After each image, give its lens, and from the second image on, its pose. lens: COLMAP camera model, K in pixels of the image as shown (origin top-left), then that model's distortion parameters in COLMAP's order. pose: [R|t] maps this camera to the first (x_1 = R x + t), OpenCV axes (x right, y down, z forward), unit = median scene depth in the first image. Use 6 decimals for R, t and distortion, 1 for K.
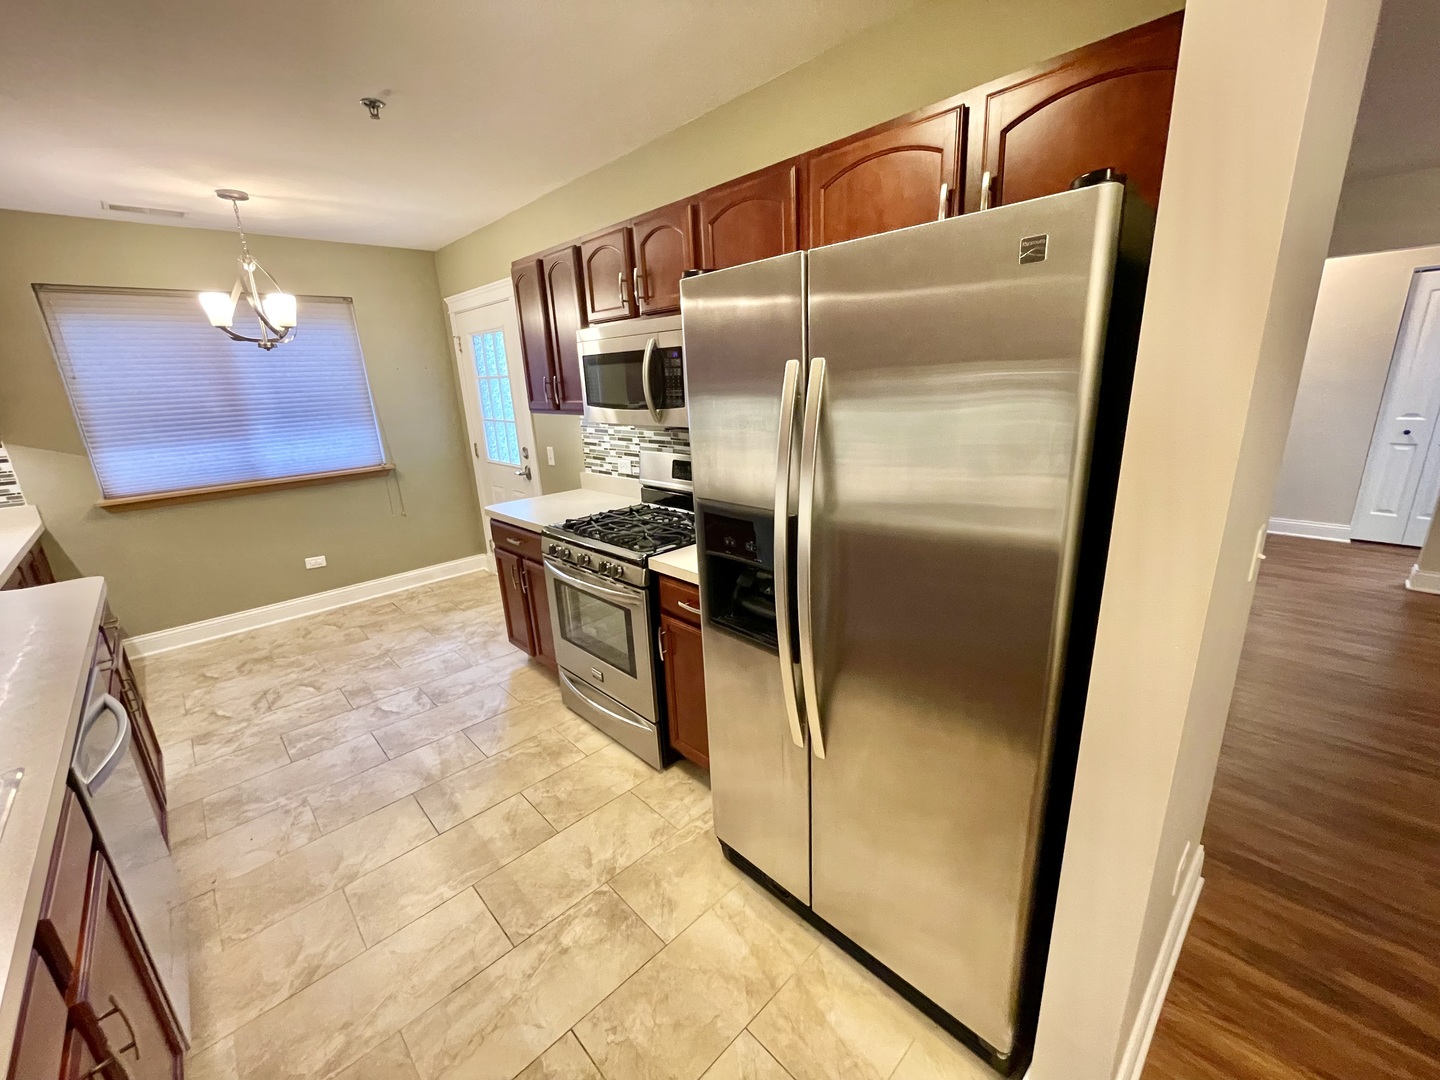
lens RADIAL K [[580.0, 0, 722.8], [0, 580.0, 538.1], [0, 0, 1]] dist [-0.002886, -0.000373]
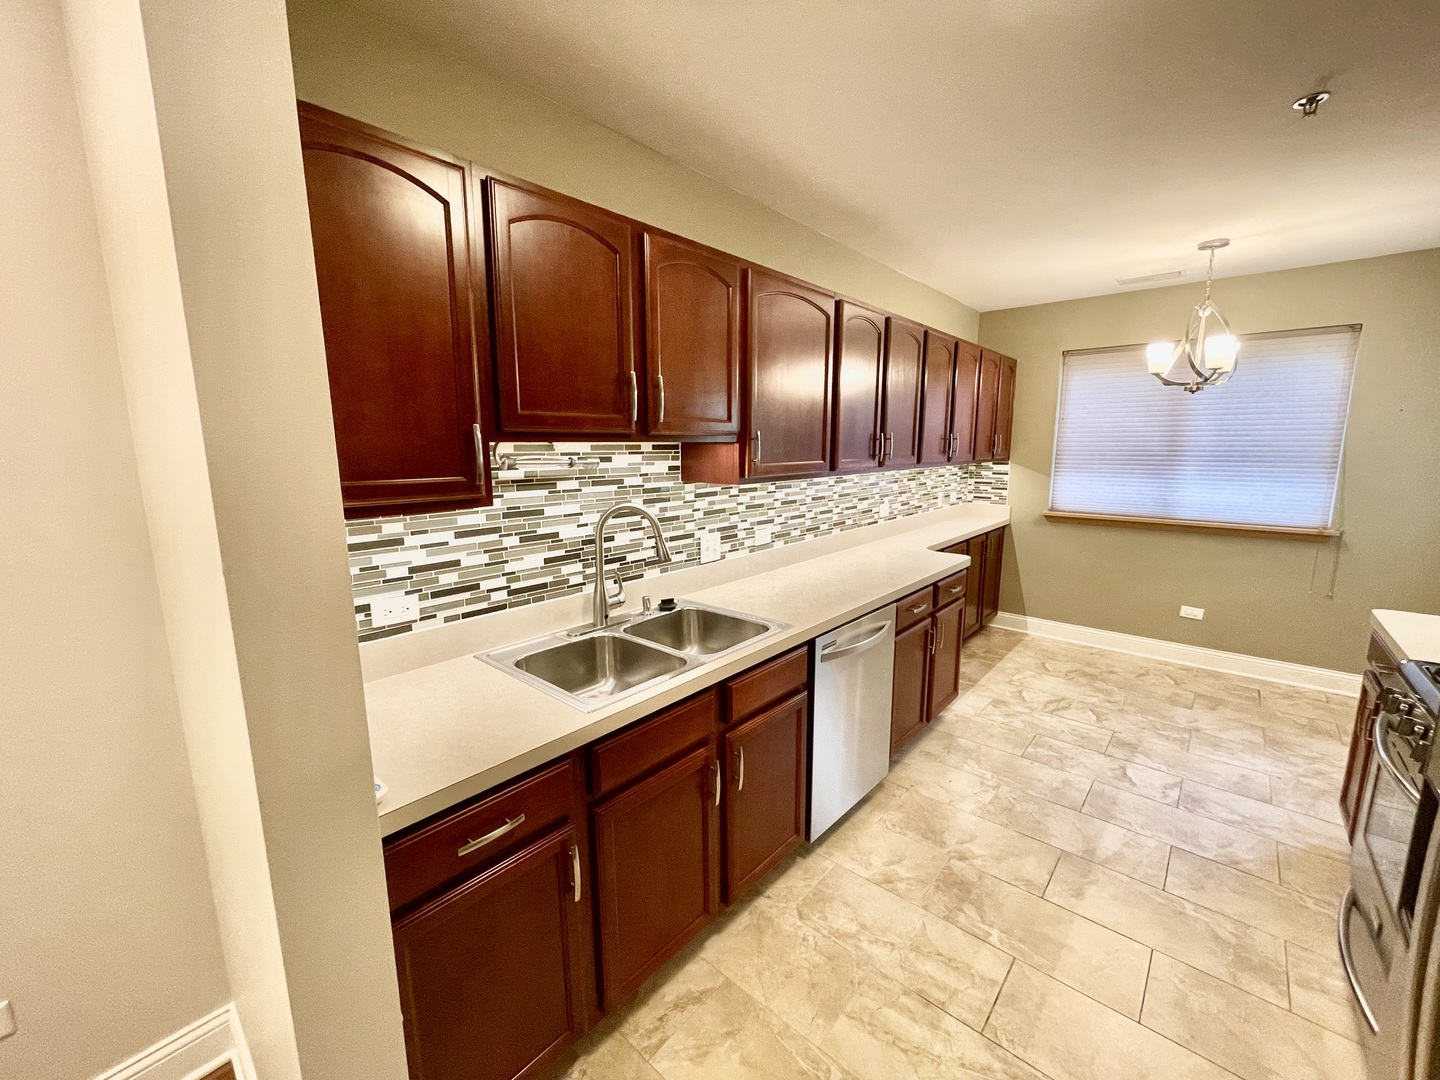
lens RADIAL K [[580.0, 0, 722.8], [0, 580.0, 538.1], [0, 0, 1]] dist [-0.002886, -0.000373]
pose [[0.085768, 0.206565, -0.974667, 0.175701], [-0.271757, 0.946027, 0.176581, -0.044923], [0.958536, 0.249727, 0.137274, 0.150442]]
